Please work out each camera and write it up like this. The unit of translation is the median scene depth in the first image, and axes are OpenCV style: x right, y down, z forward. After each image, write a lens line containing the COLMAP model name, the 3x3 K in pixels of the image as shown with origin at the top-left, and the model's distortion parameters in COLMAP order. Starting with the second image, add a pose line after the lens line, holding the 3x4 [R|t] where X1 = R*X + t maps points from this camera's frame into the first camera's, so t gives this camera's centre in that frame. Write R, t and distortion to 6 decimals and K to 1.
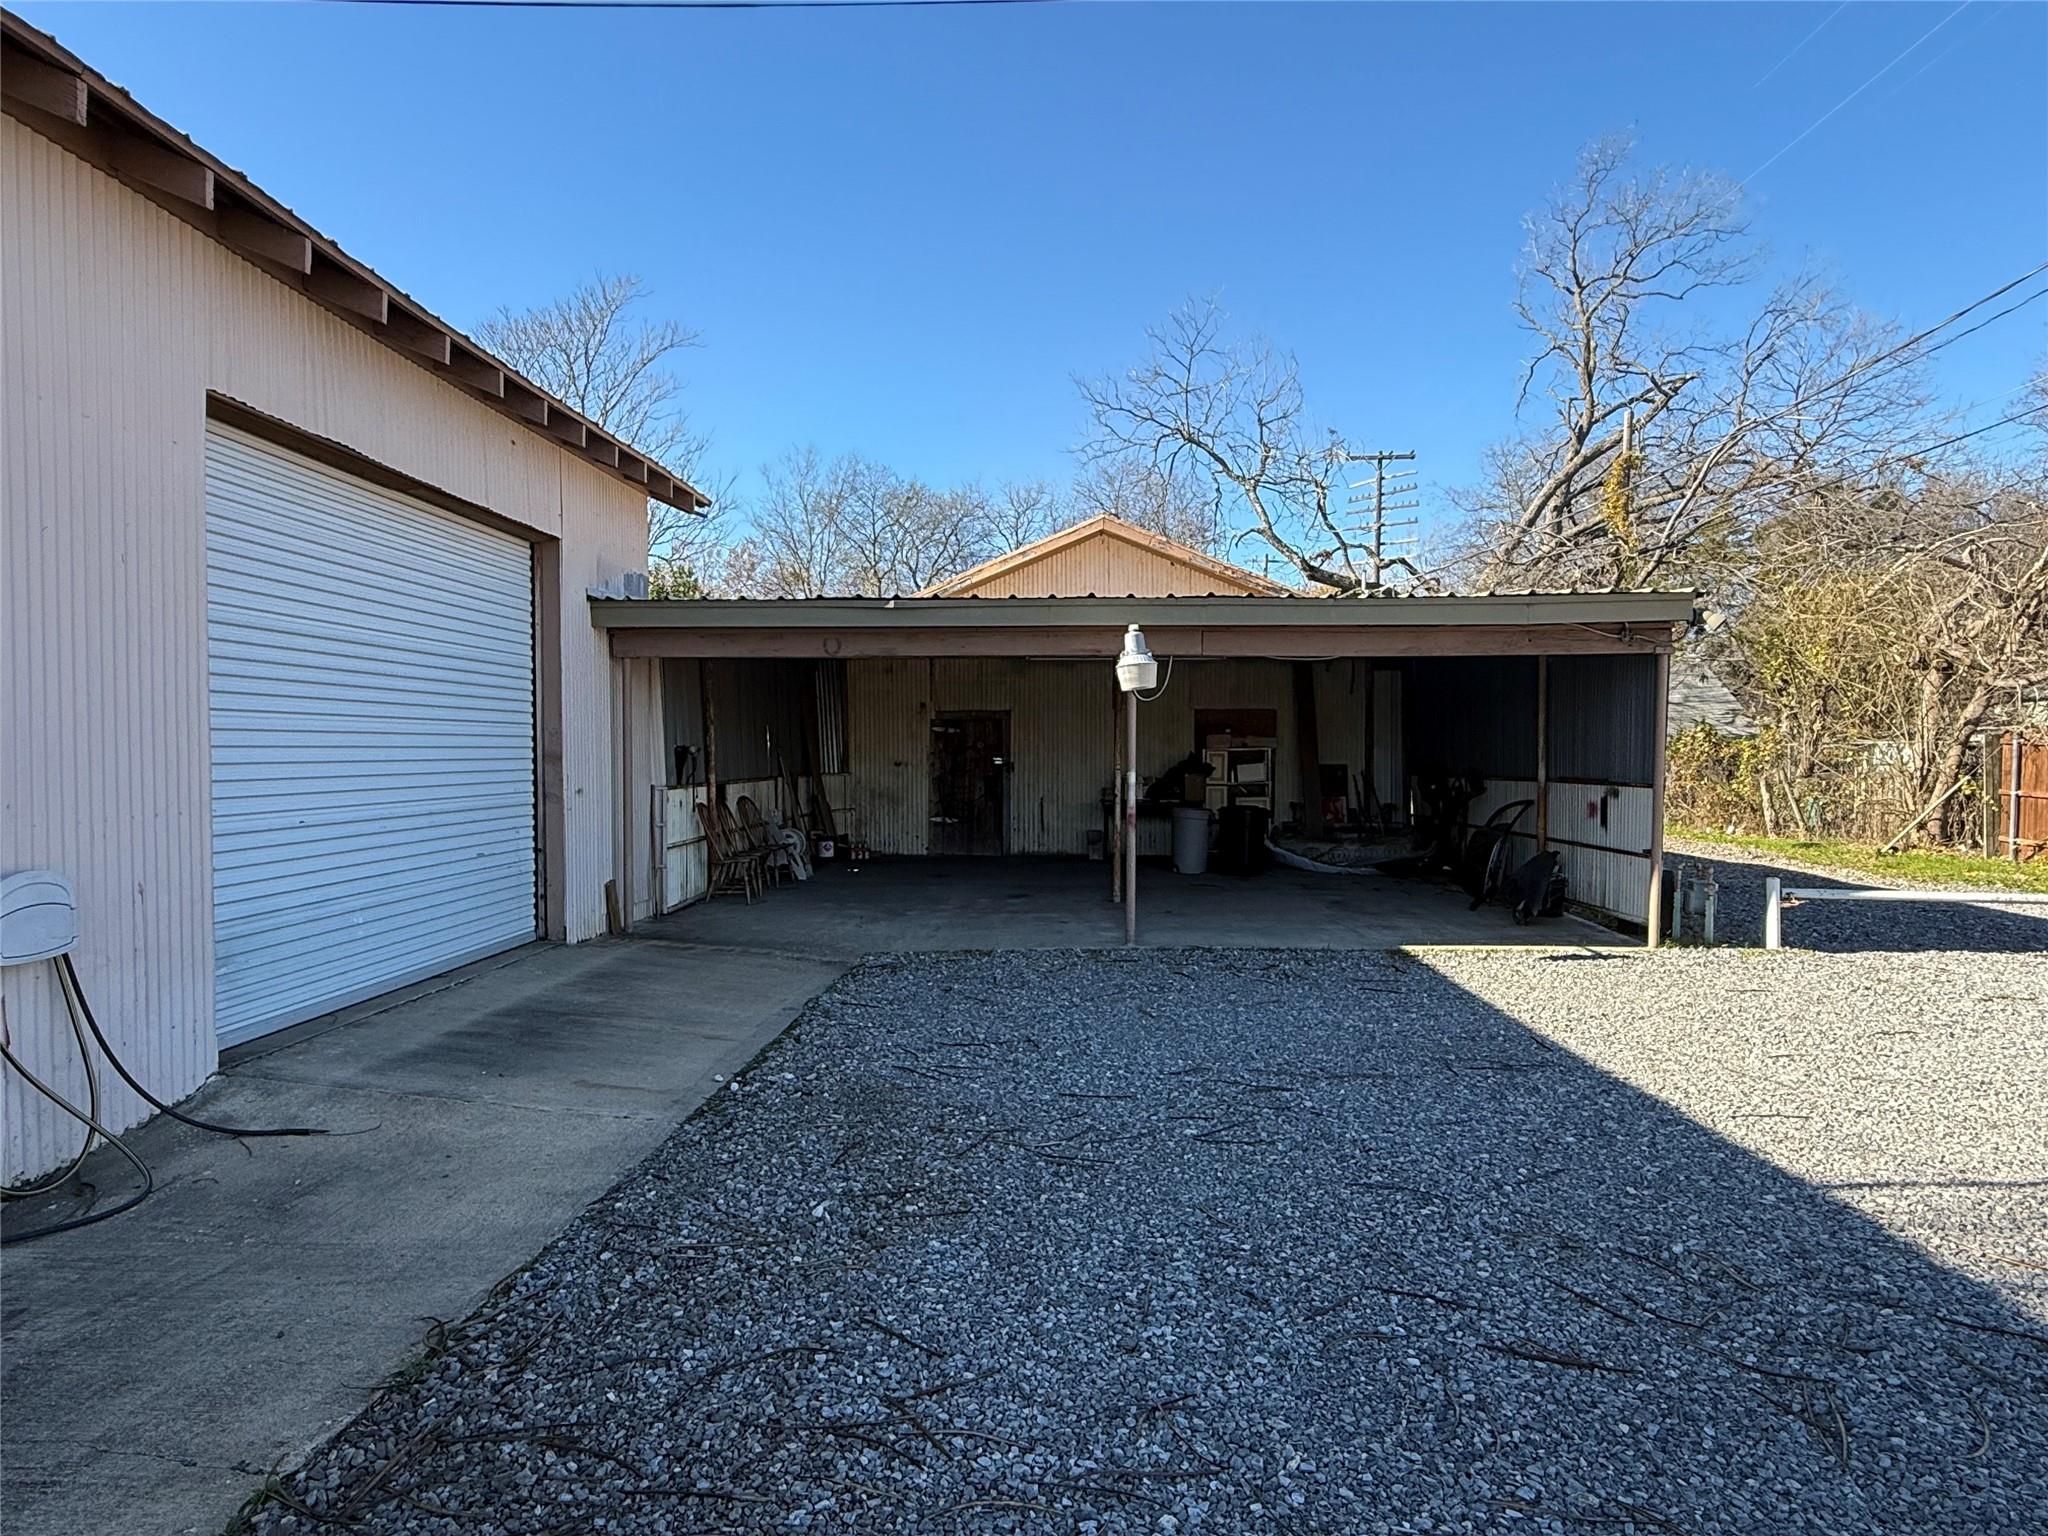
lens RADIAL K [[1219.2, 0, 1024.0], [0, 1219.2, 768.0], [0, 0, 1]] dist [0.002539, -0.000536]
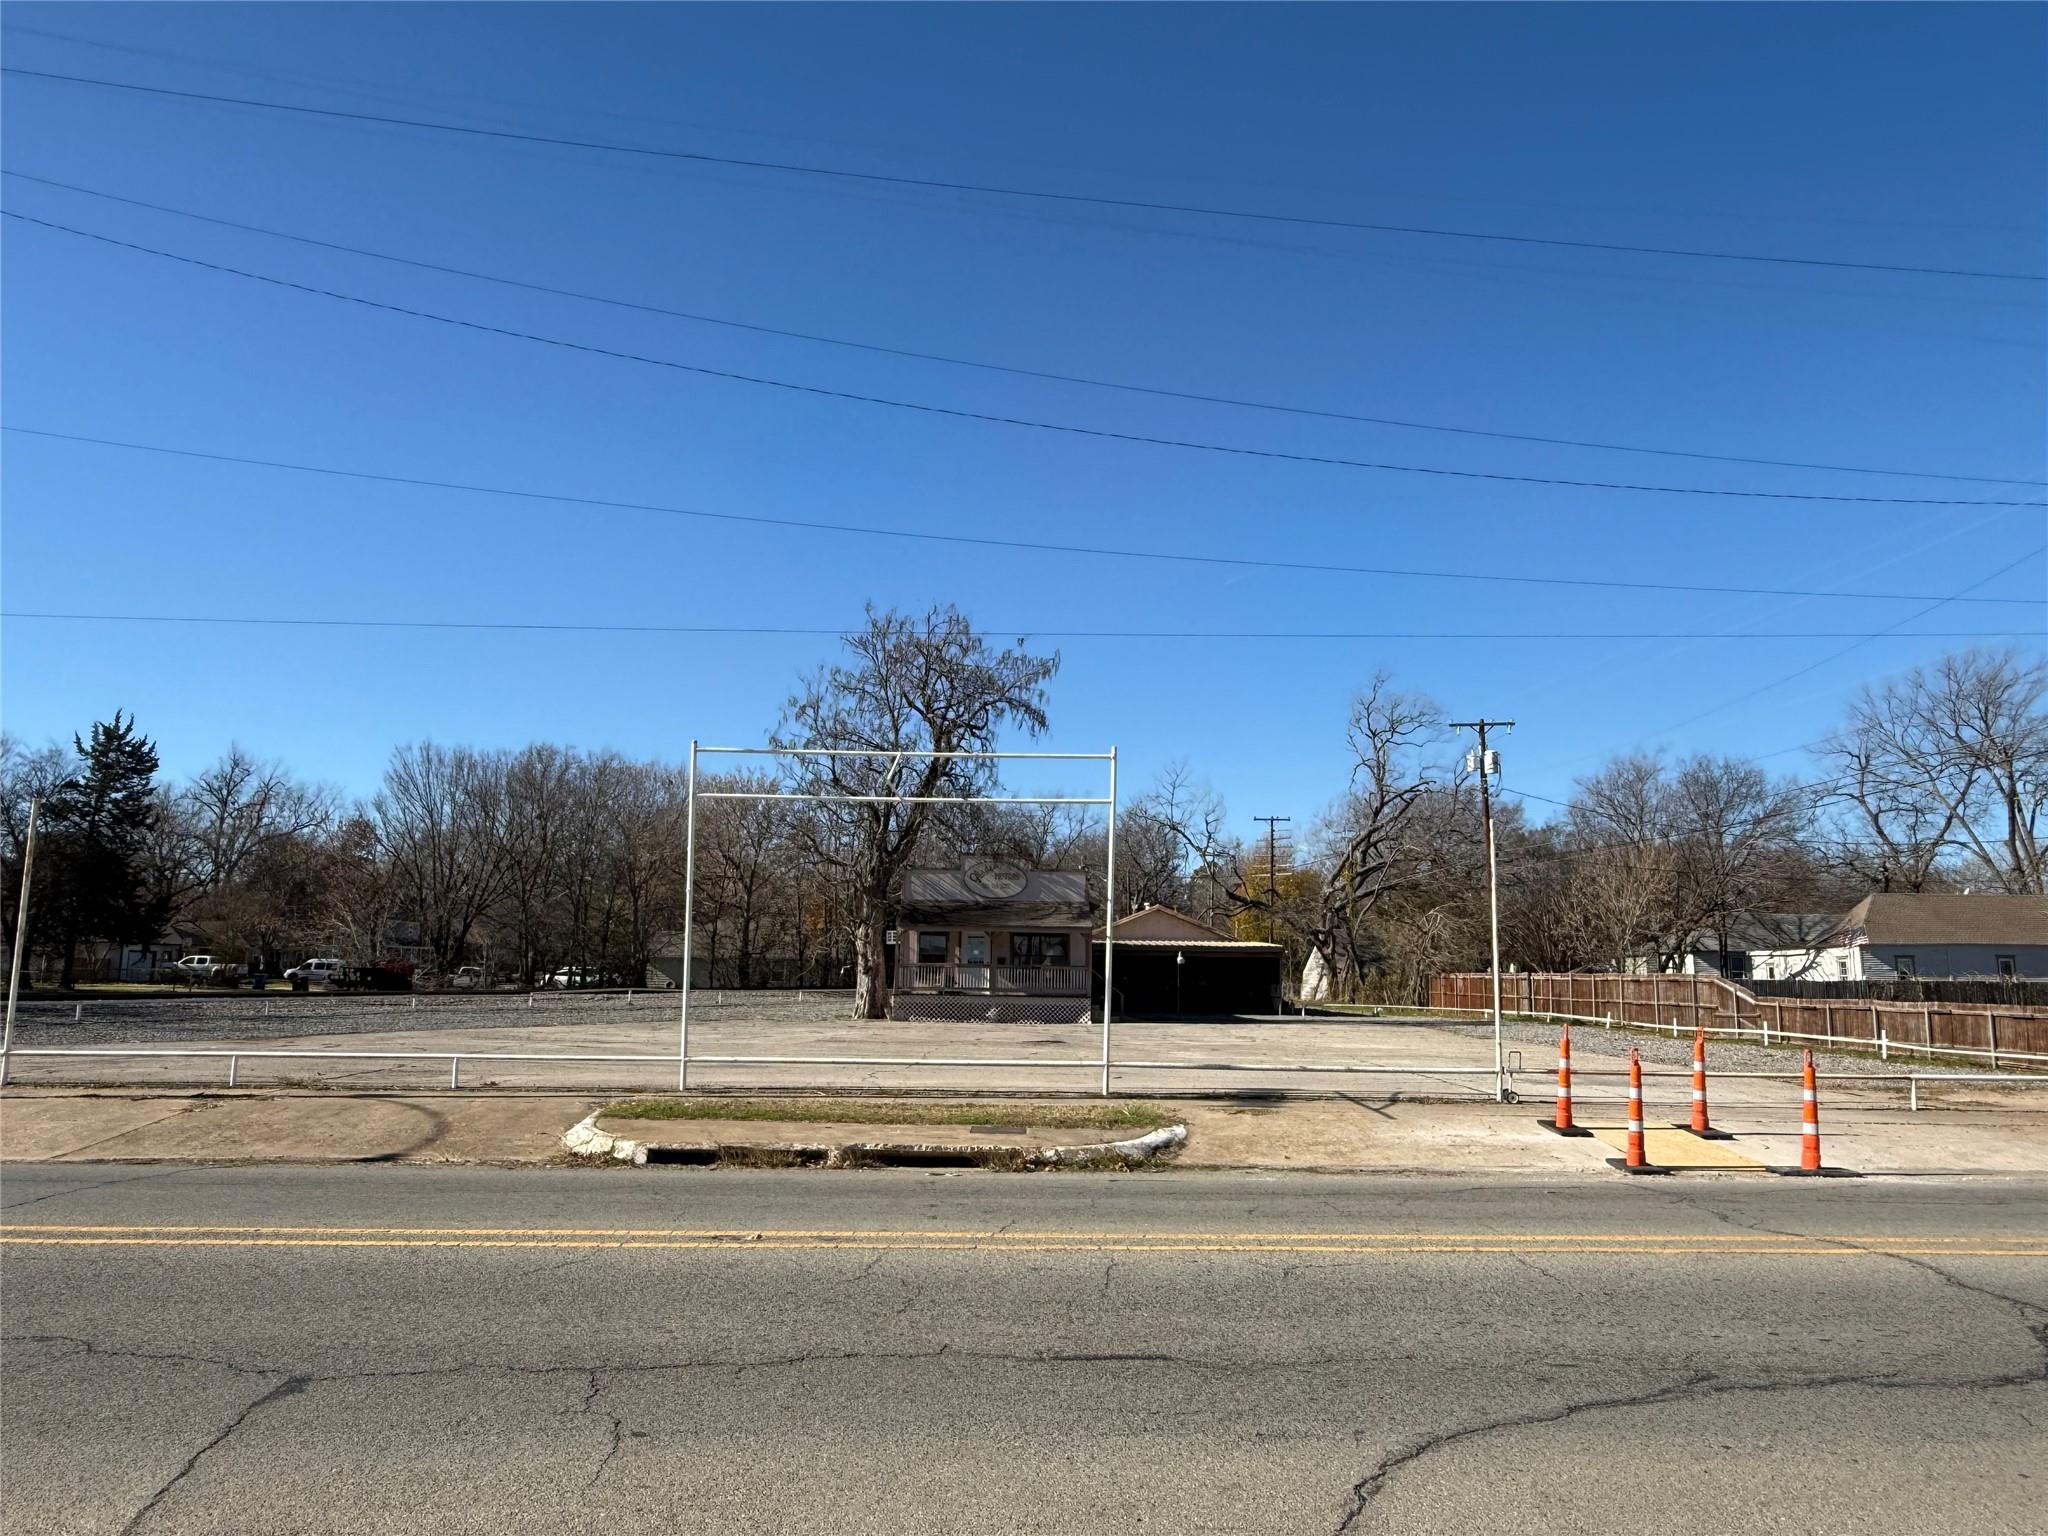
lens RADIAL K [[1370.5, 0, 1027.5], [0, 1370.5, 790.9], [0, 0, 1]] dist [-0.000051, -0.000756]
pose [[0.998407, 0.020968, 0.052381, -0.418061], [-0.012774, 0.988277, -0.152137, 0.050897], [-0.054957, 0.151225, 0.986970, -2.312761]]
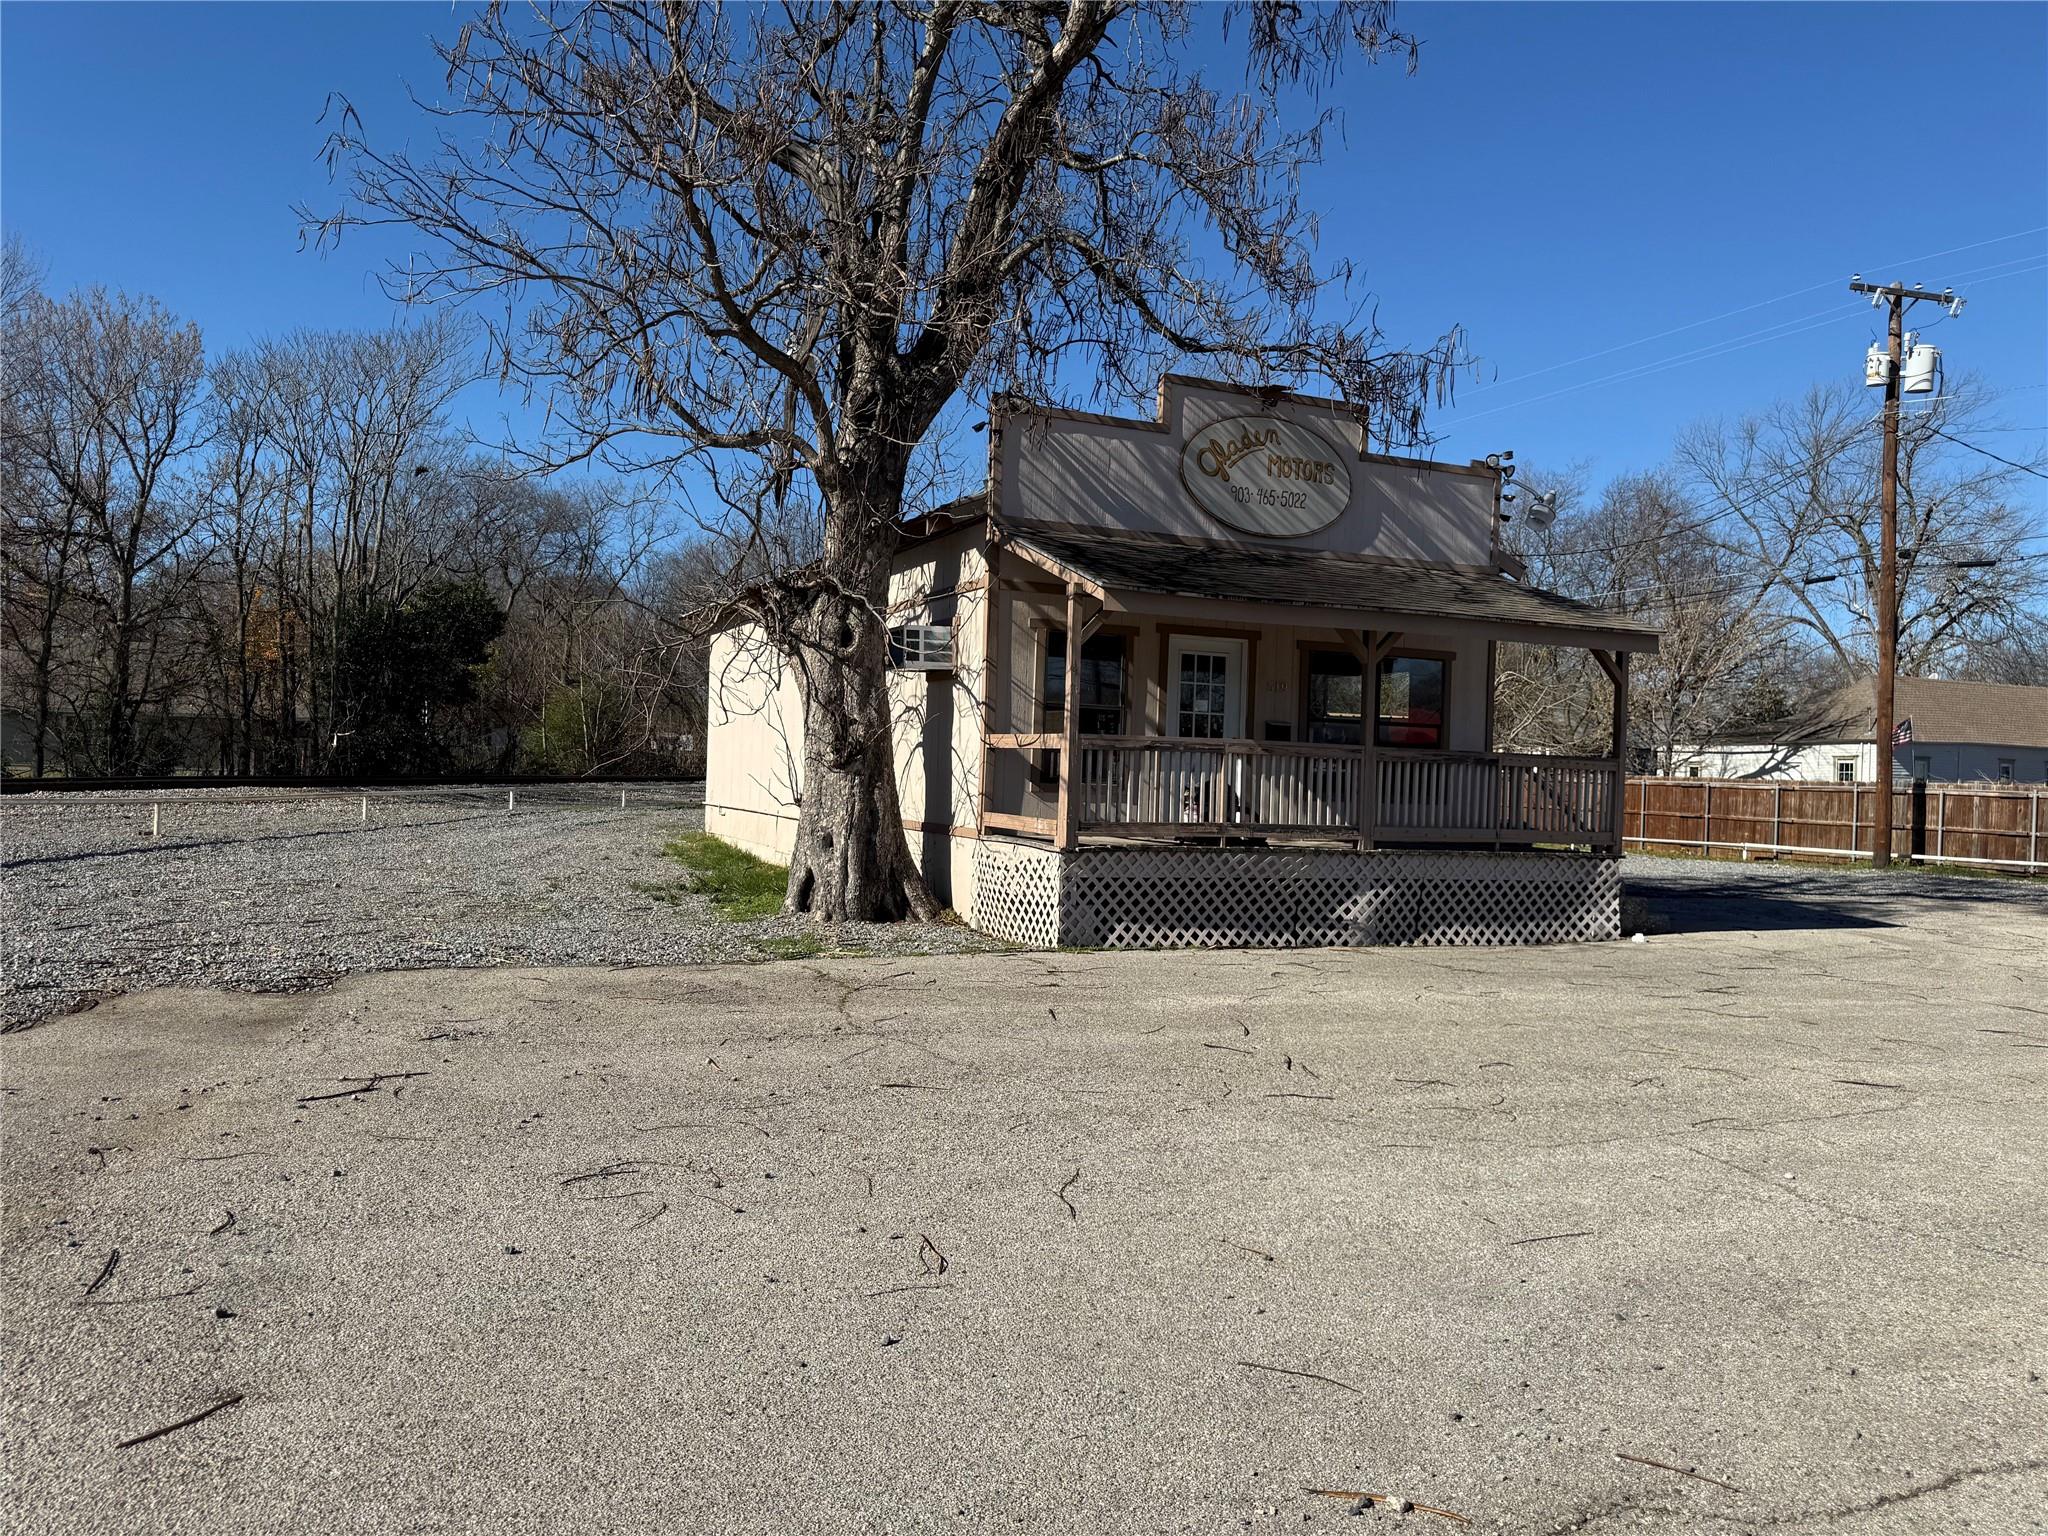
lens RADIAL K [[1432.8, 0, 1024.0], [0, 1432.8, 768.0], [0, 0, 1]] dist [0.142511, -0.219559]
pose [[0.891751, 0.029353, 0.451574, -0.793562], [-0.023613, 0.999553, -0.018343, 0.019570], [-0.451910, 0.005694, 0.892045, -0.665616]]
